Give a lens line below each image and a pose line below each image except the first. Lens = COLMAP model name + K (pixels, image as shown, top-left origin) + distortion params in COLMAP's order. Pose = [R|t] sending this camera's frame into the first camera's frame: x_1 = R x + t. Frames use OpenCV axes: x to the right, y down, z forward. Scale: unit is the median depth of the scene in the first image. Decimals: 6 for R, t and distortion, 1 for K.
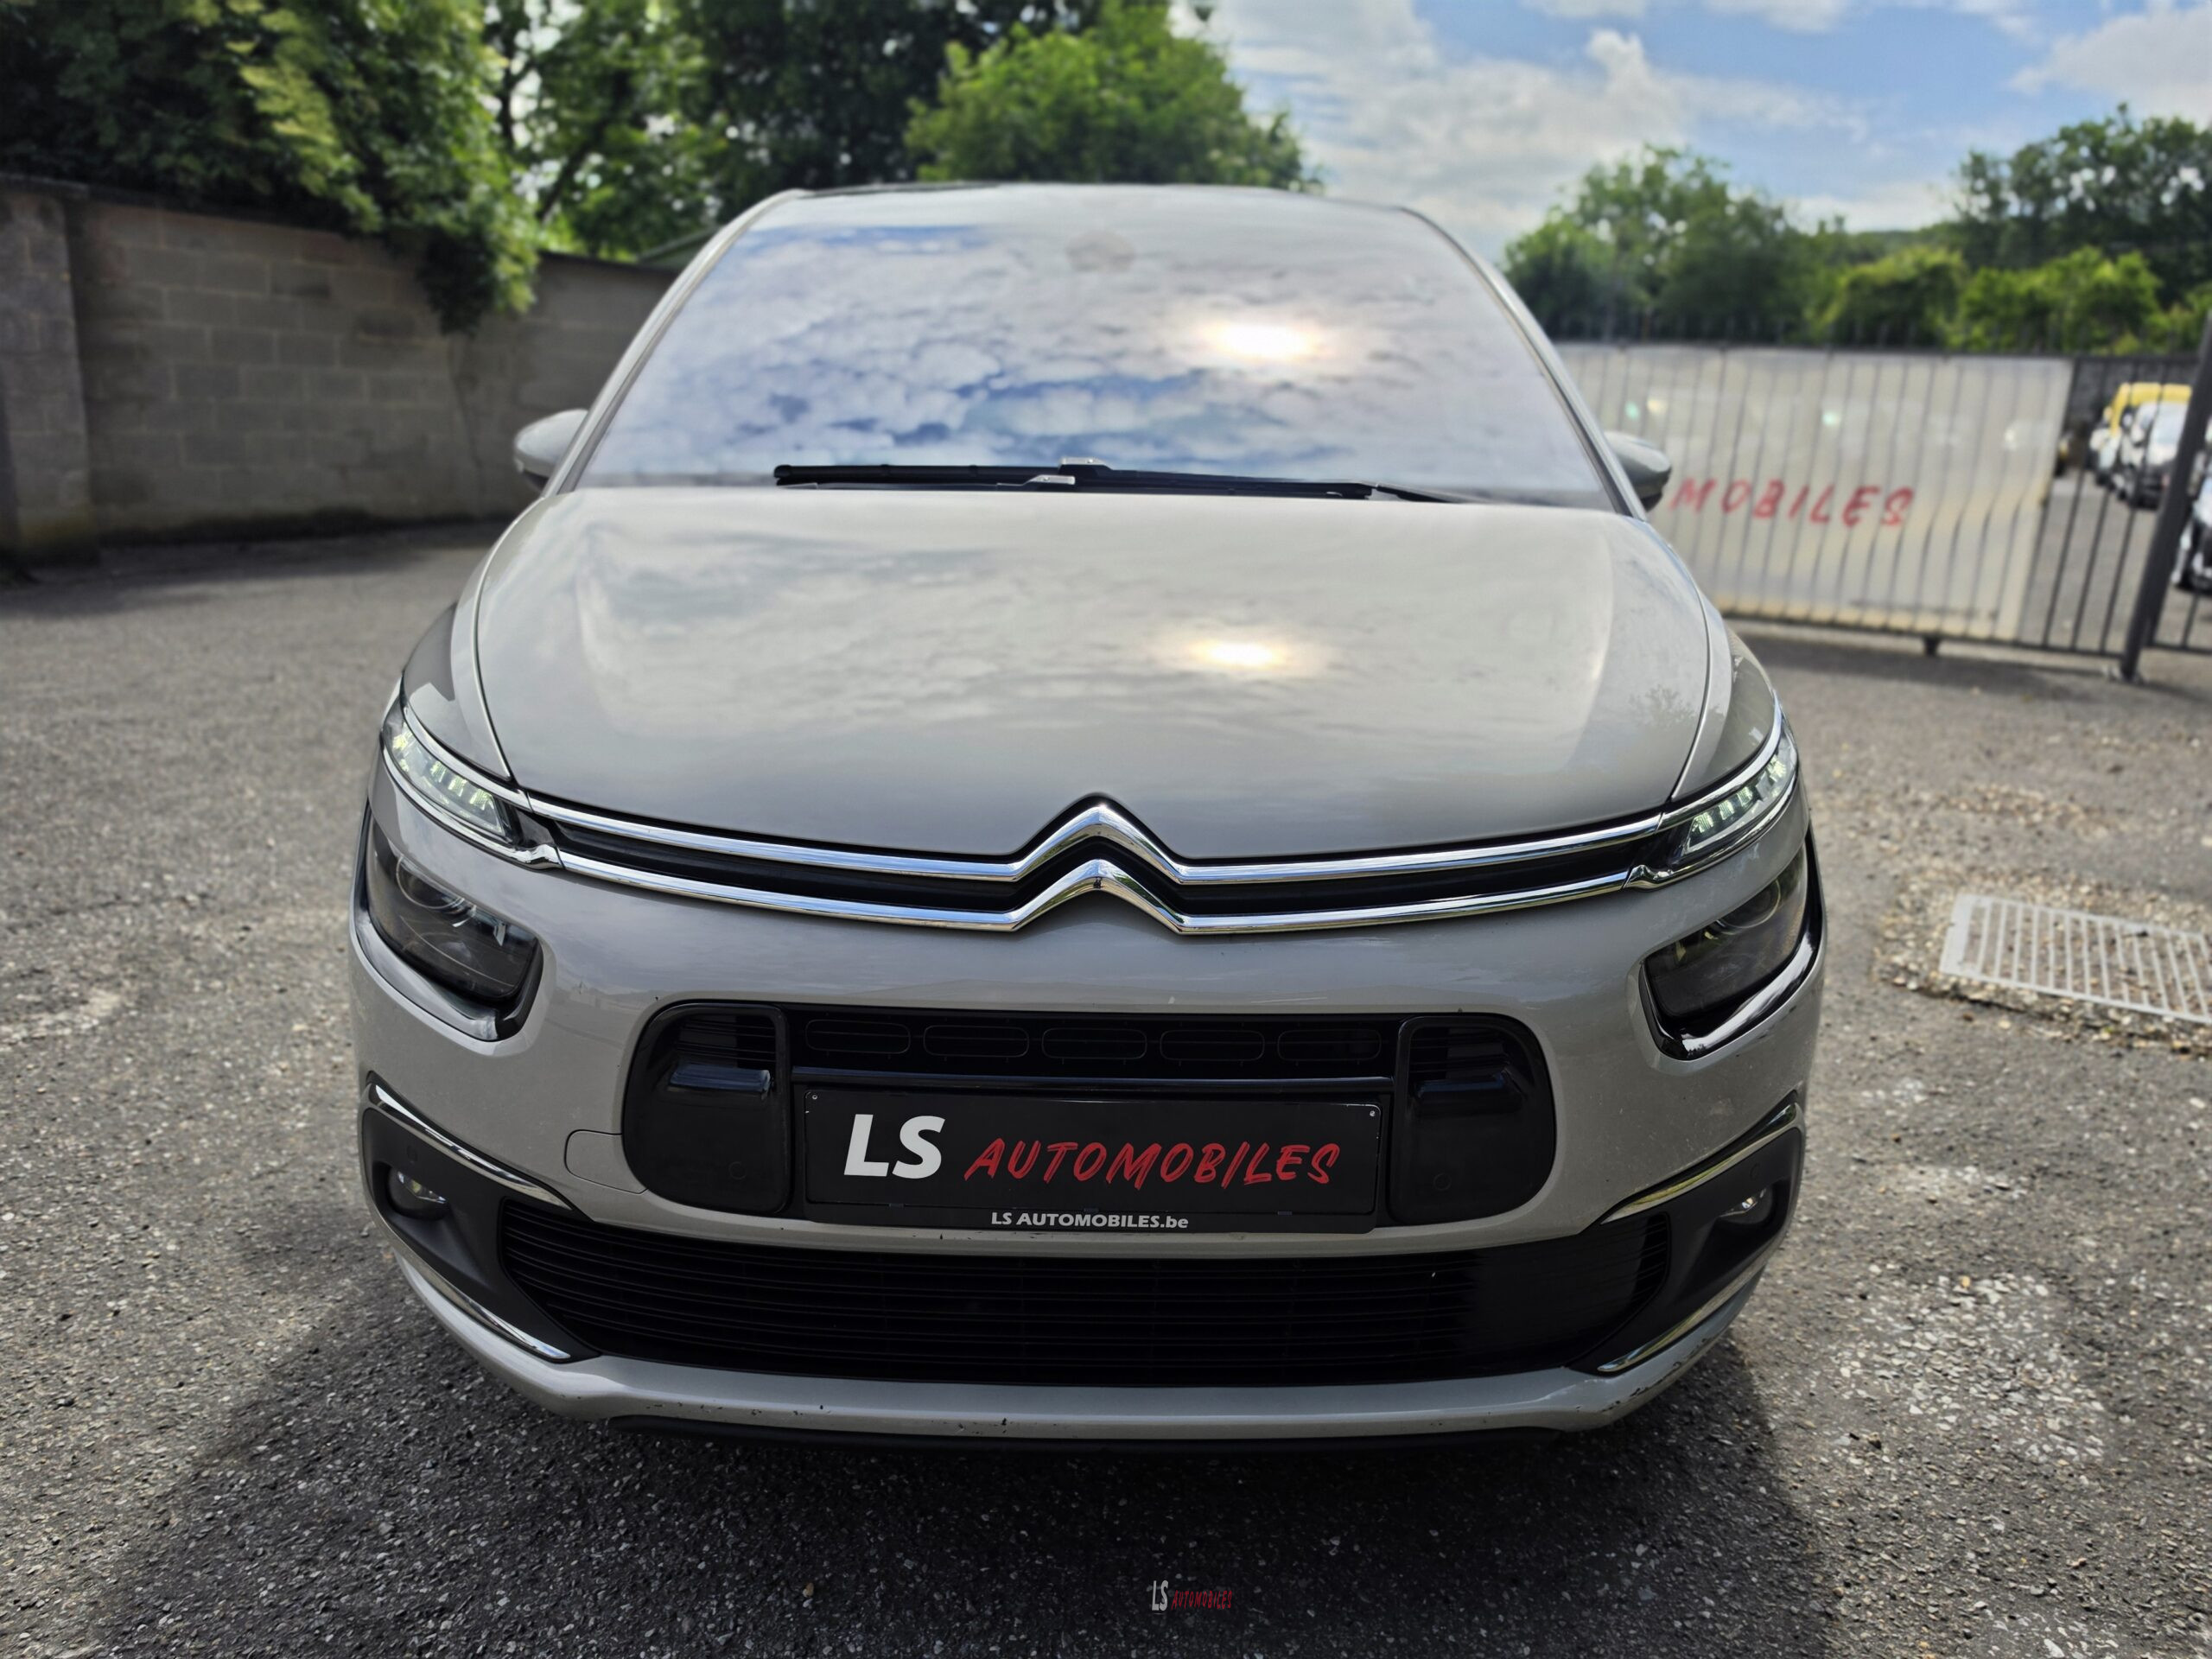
lens RADIAL K [[1573.2, 0, 1093.6], [0, 1573.2, 820.2], [0, 0, 1]] dist [-0.007791, 0.012718]
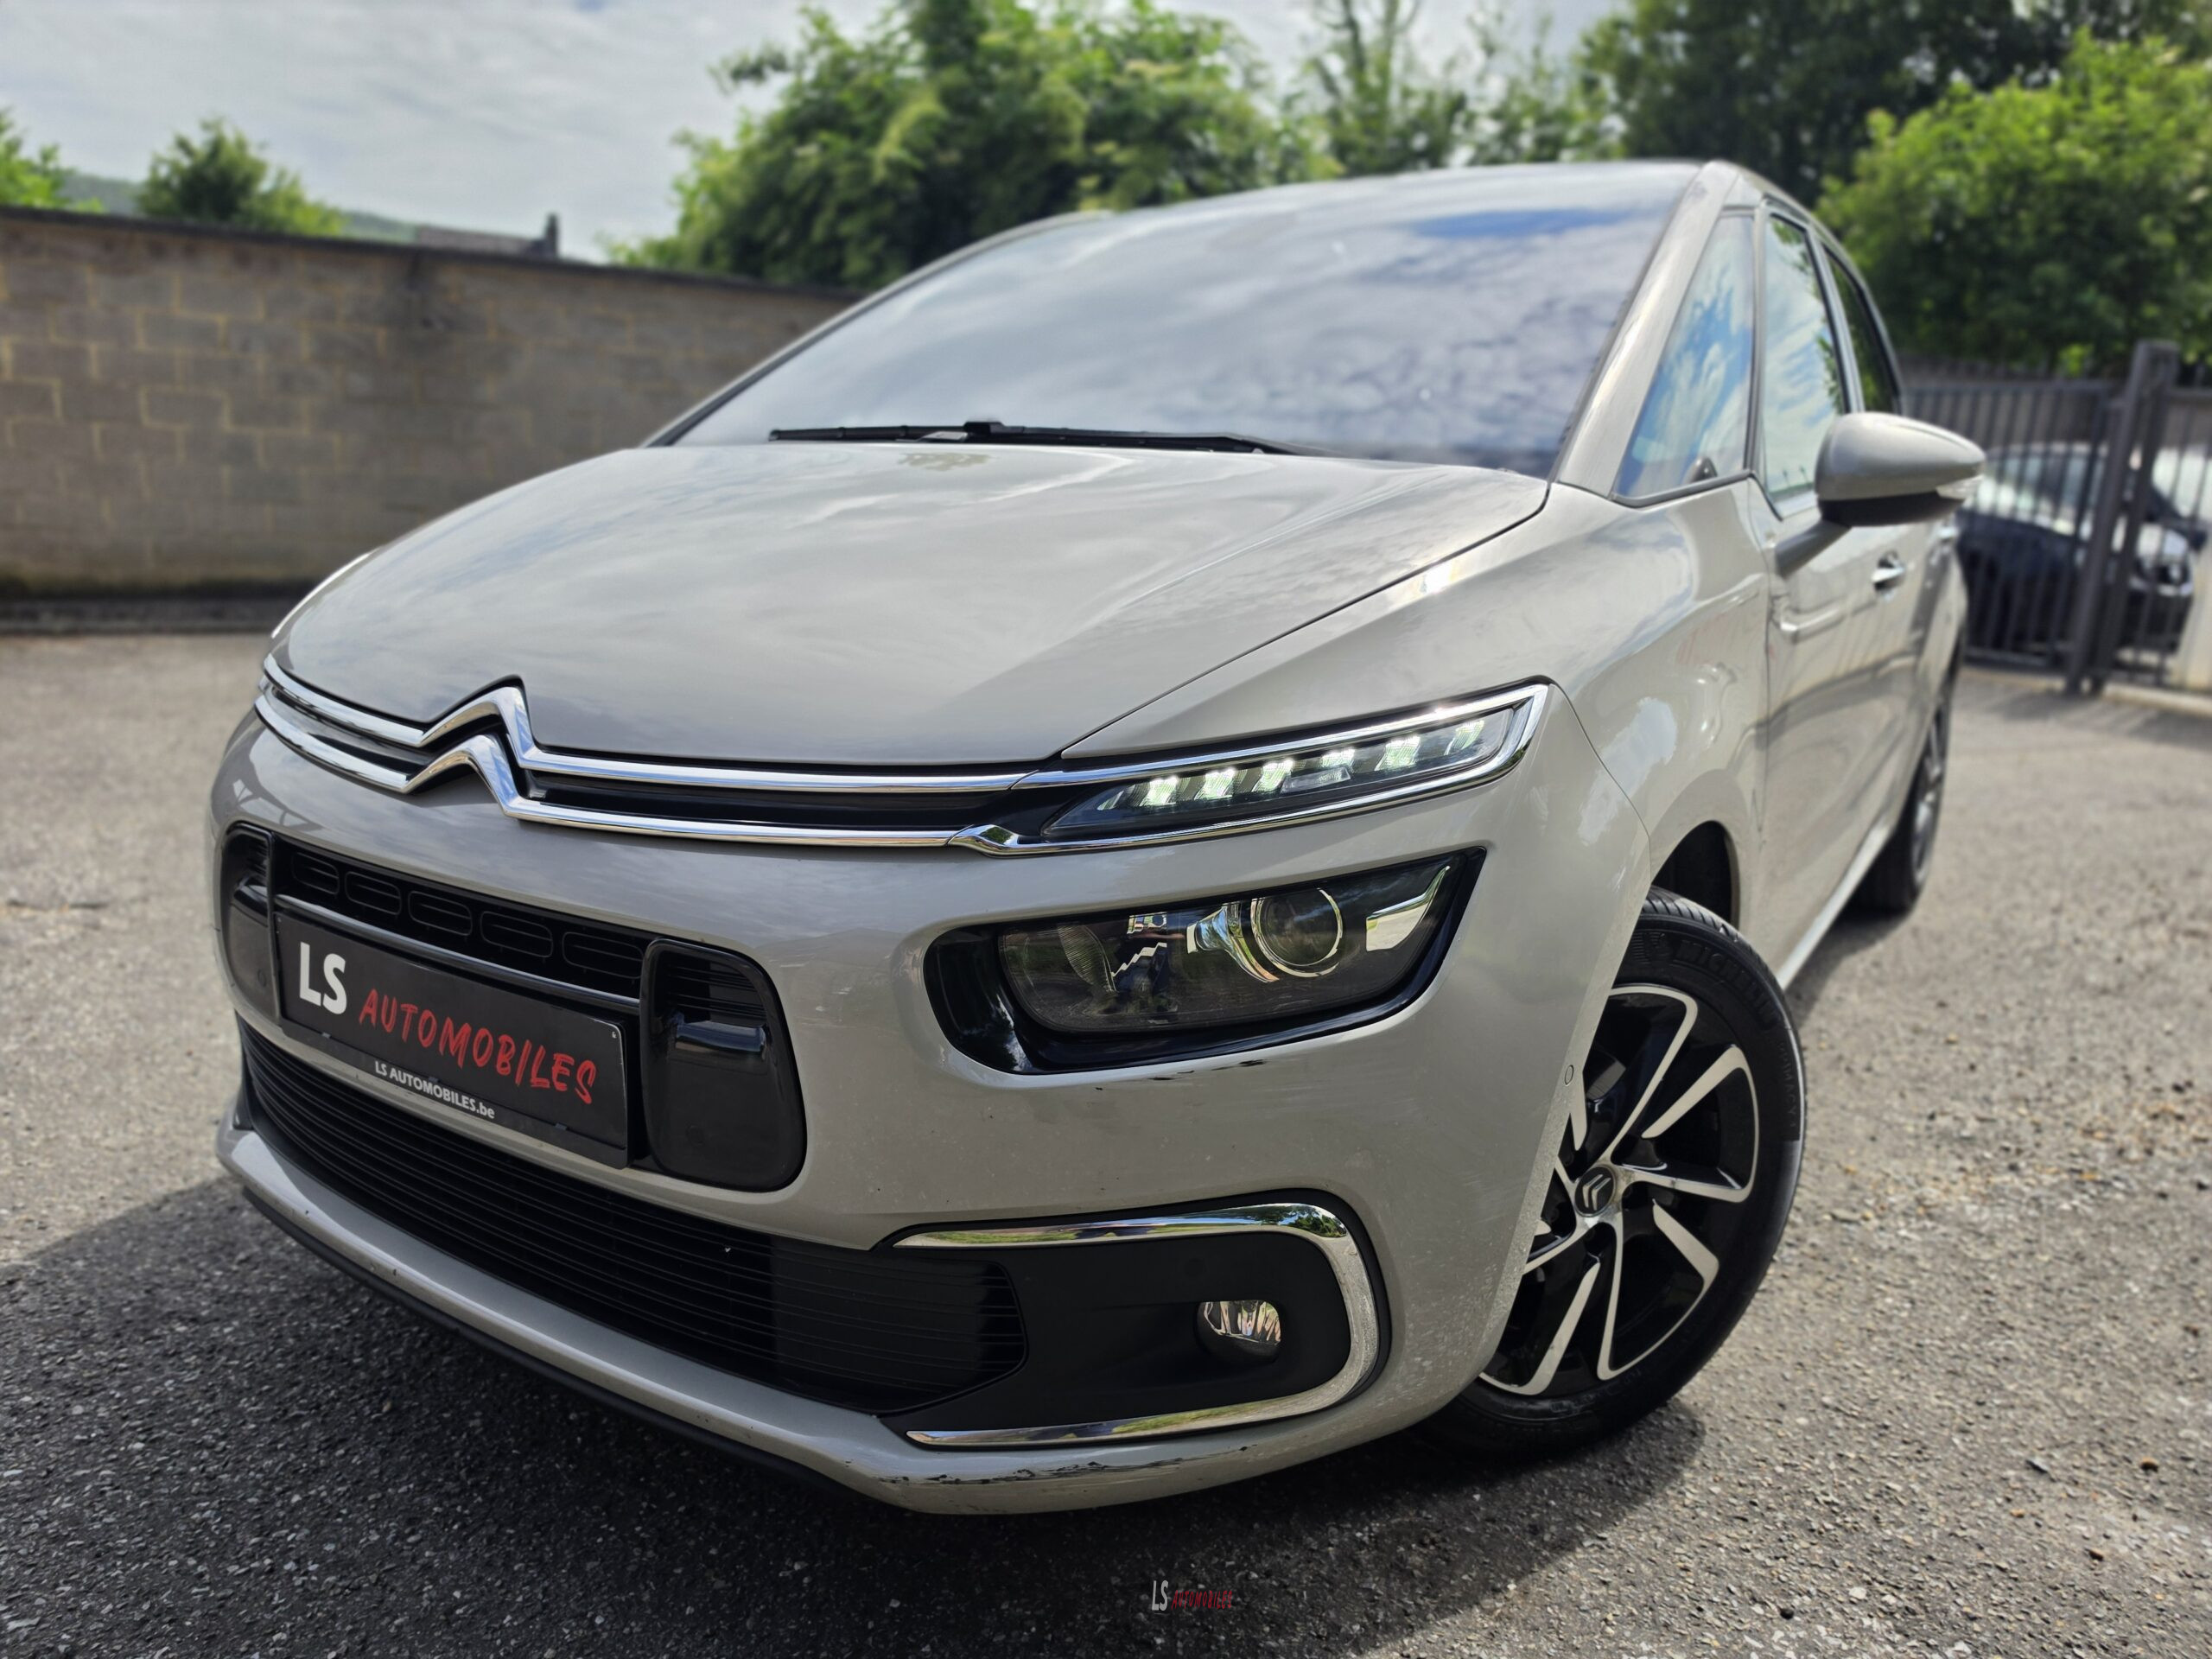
lens RADIAL K [[1537.9, 0, 1123.9], [0, 1537.9, 831.5], [0, 0, 1]] dist [-0.002147, 0.003439]
pose [[0.828853, 0.121624, -0.546086, 0.890619], [-0.152385, 0.988258, -0.011187, 0.033065], [0.538313, 0.092488, 0.837655, 0.393099]]
